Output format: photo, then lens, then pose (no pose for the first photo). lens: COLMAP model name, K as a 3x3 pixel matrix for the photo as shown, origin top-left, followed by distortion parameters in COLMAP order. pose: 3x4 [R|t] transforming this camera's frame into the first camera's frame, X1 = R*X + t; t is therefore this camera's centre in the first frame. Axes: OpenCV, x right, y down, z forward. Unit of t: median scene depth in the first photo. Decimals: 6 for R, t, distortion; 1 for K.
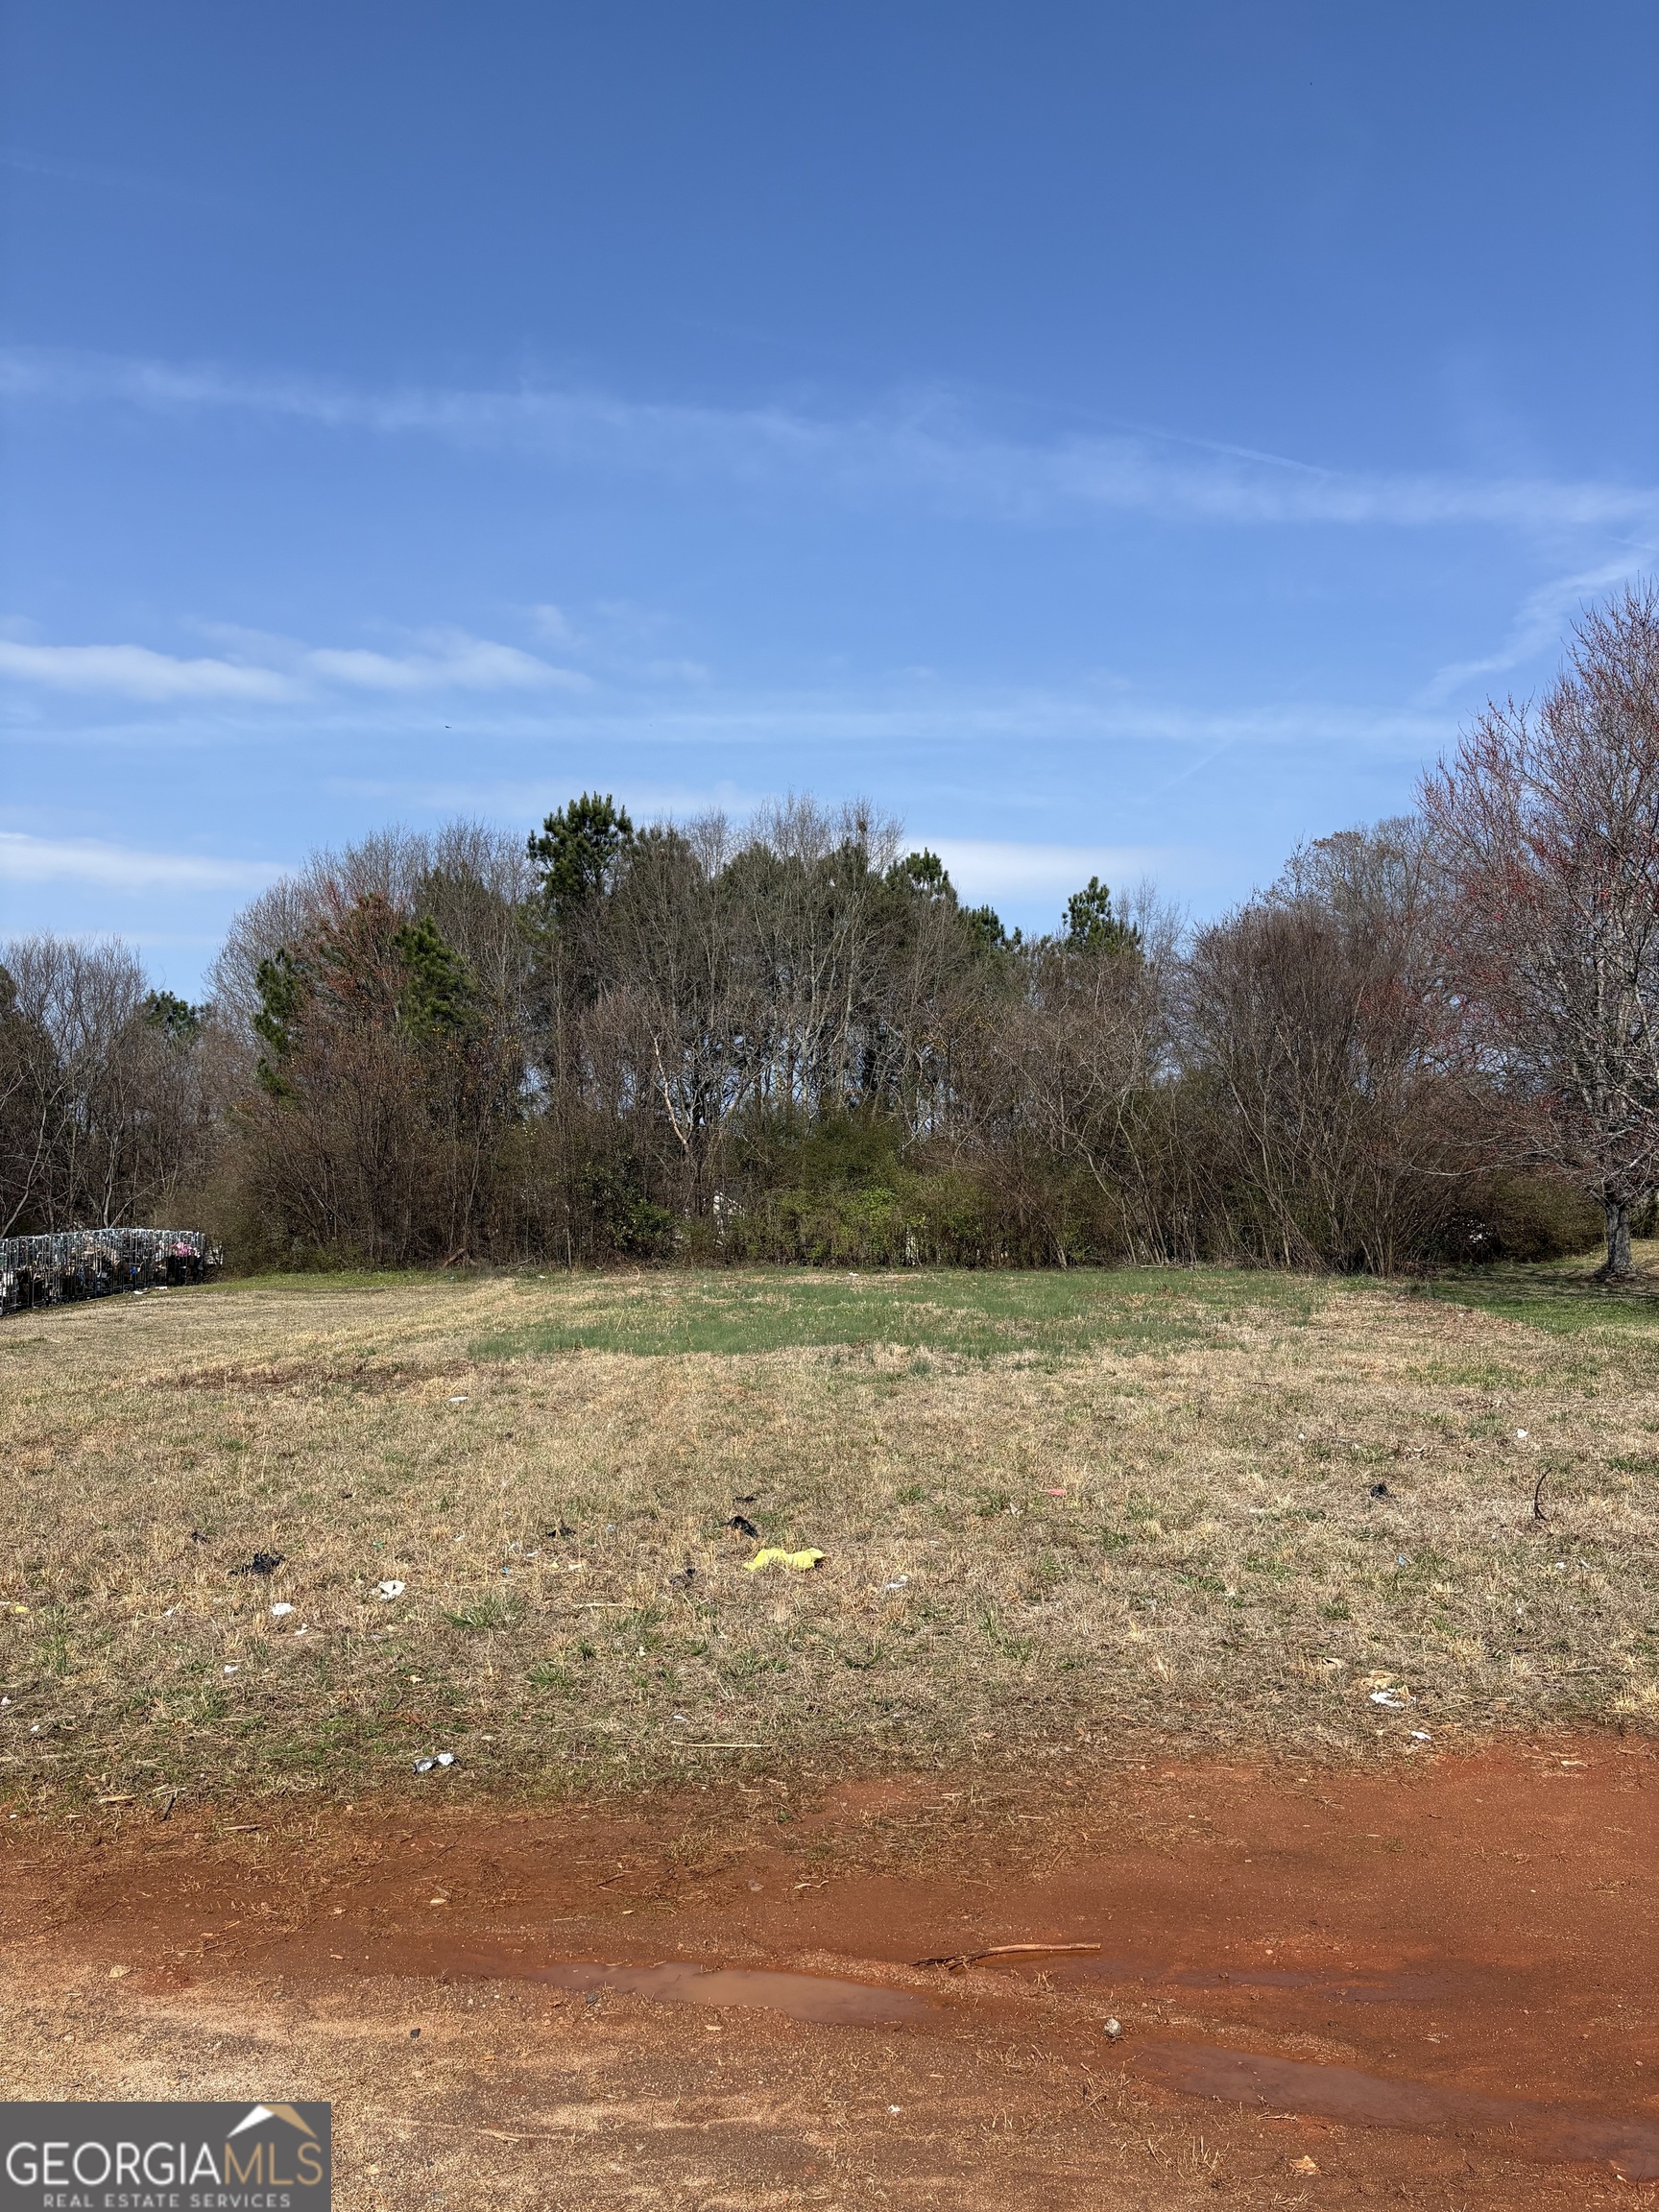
lens RADIAL K [[1685.0, 0, 769.2], [0, 1685.0, 1115.5], [0, 0, 1]] dist [0.227509, -0.000285]
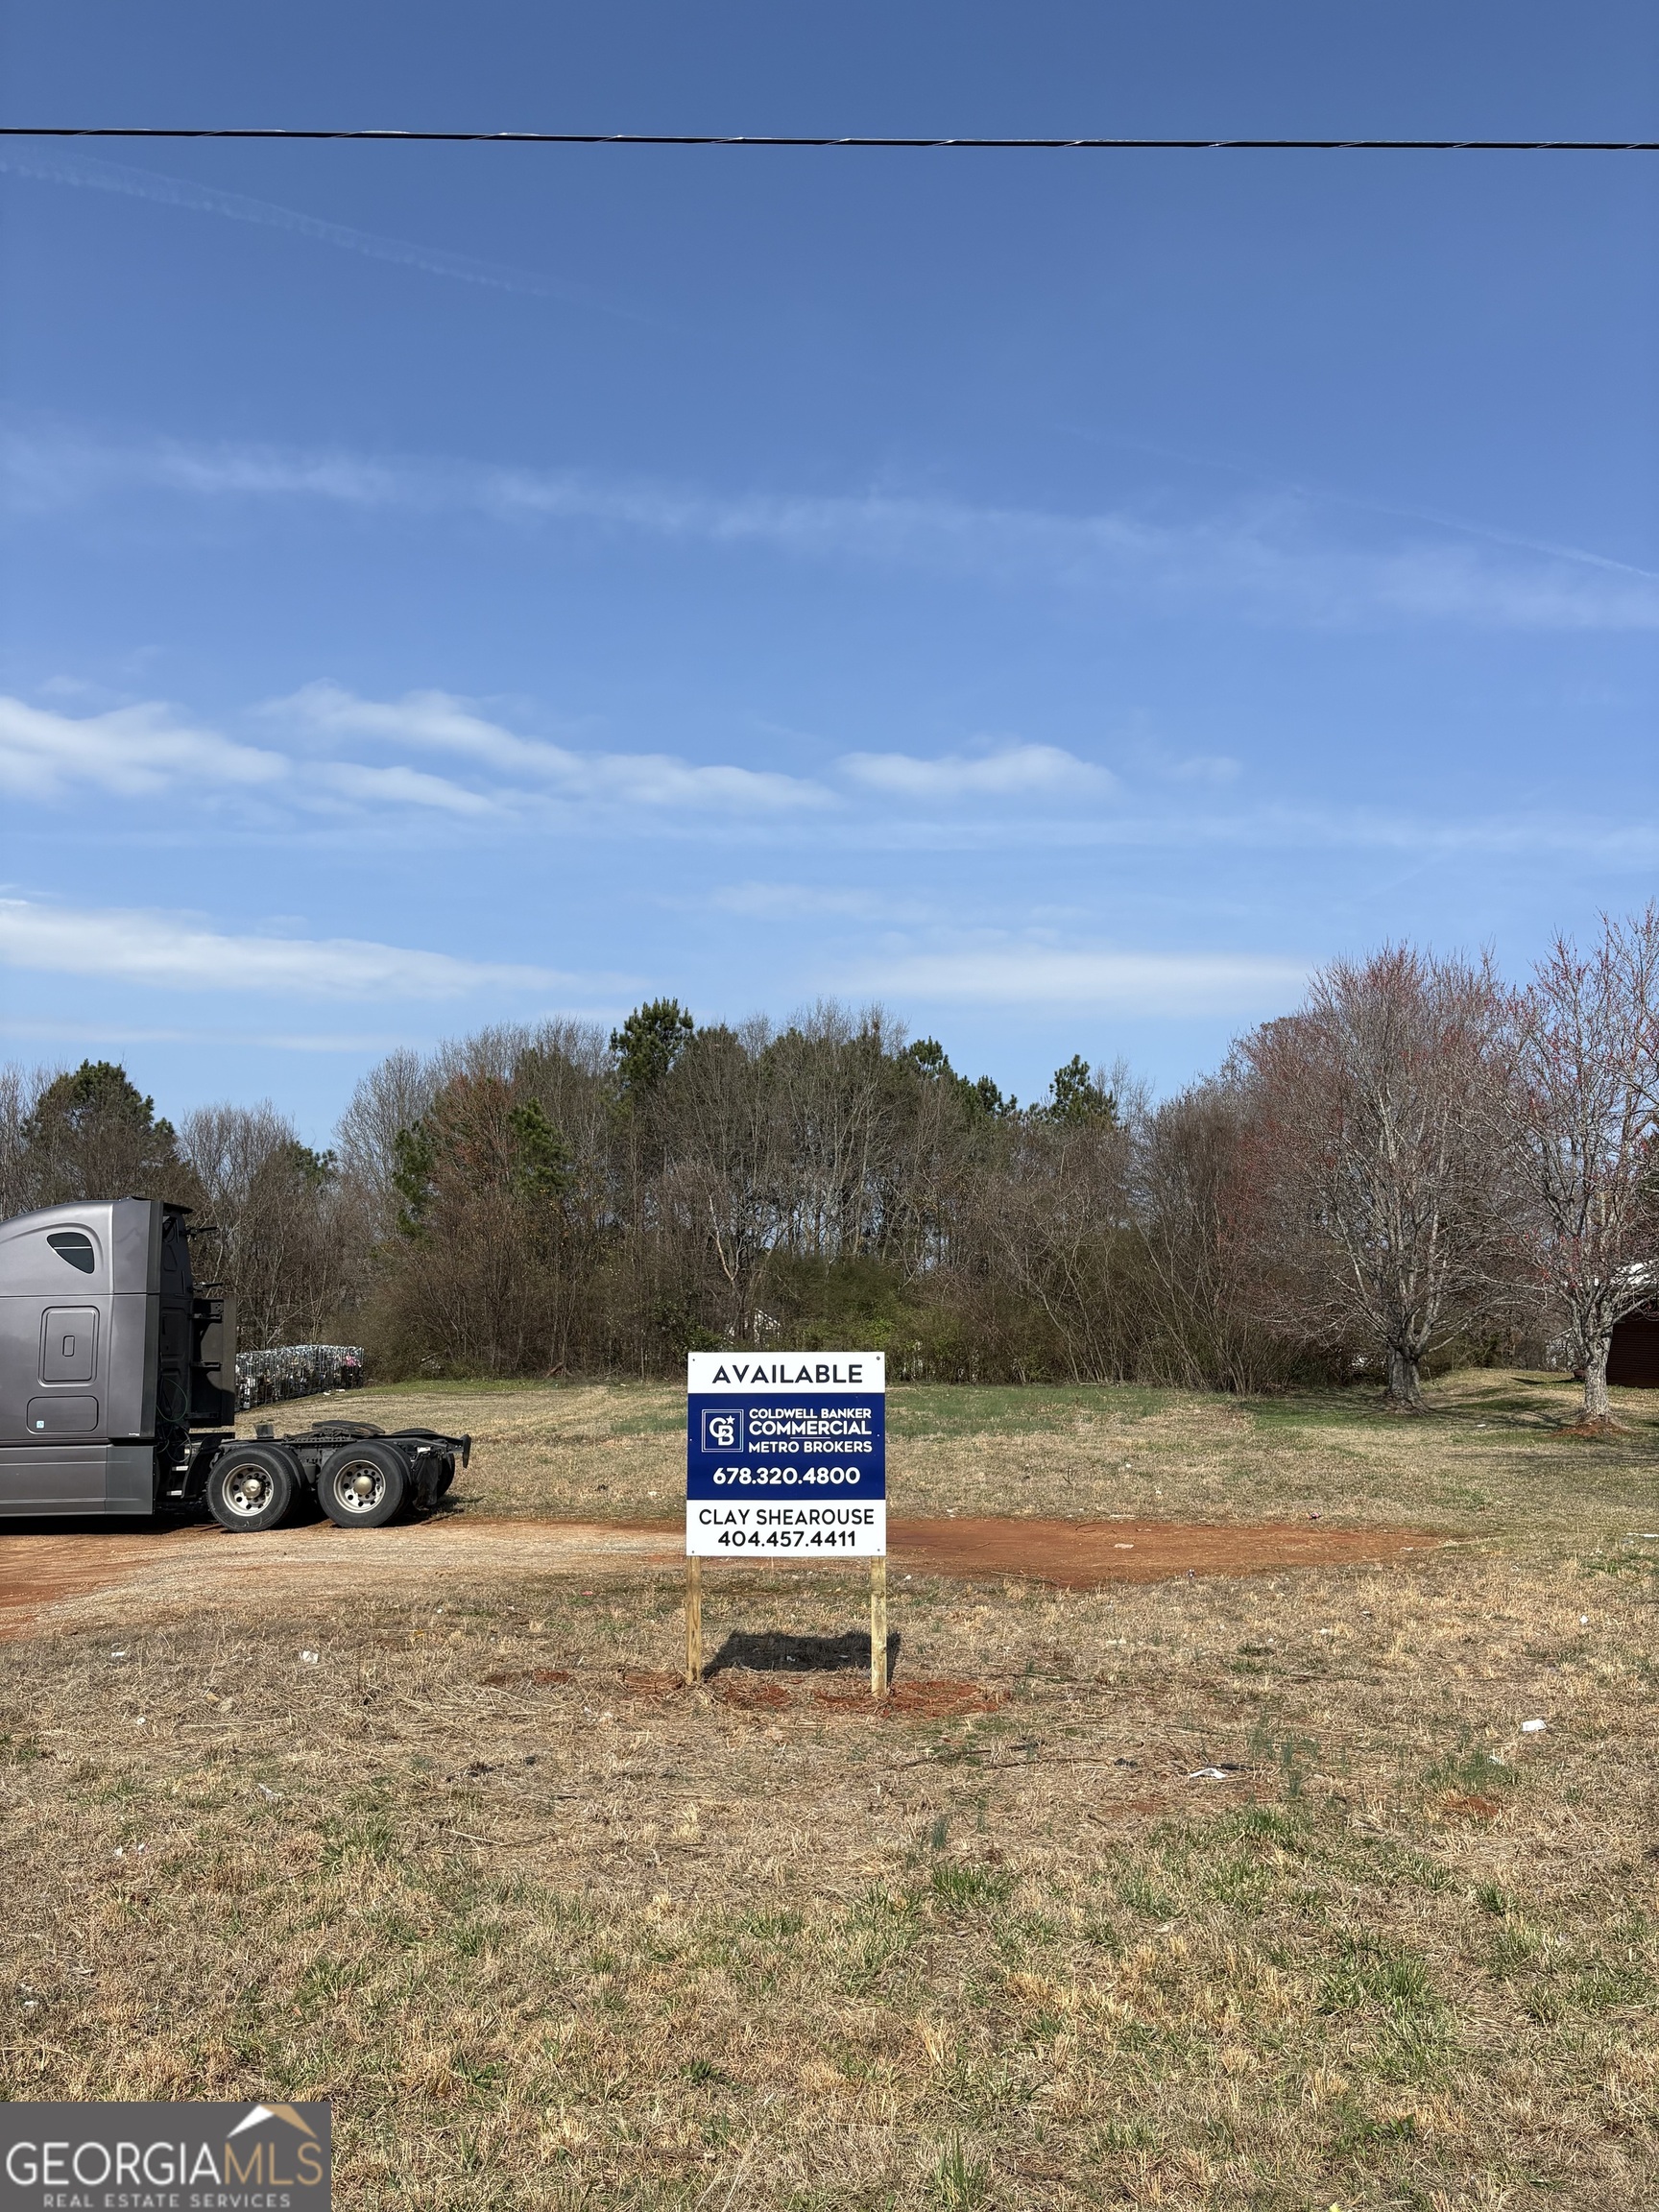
lens RADIAL K [[1685.0, 0, 769.2], [0, 1685.0, 1115.5], [0, 0, 1]] dist [0.227509, -0.000285]
pose [[0.999710, 0.009455, -0.022165, 0.004174], [-0.010880, 0.997820, -0.065095, -0.021974], [0.021501, 0.065318, 0.997633, -0.244516]]
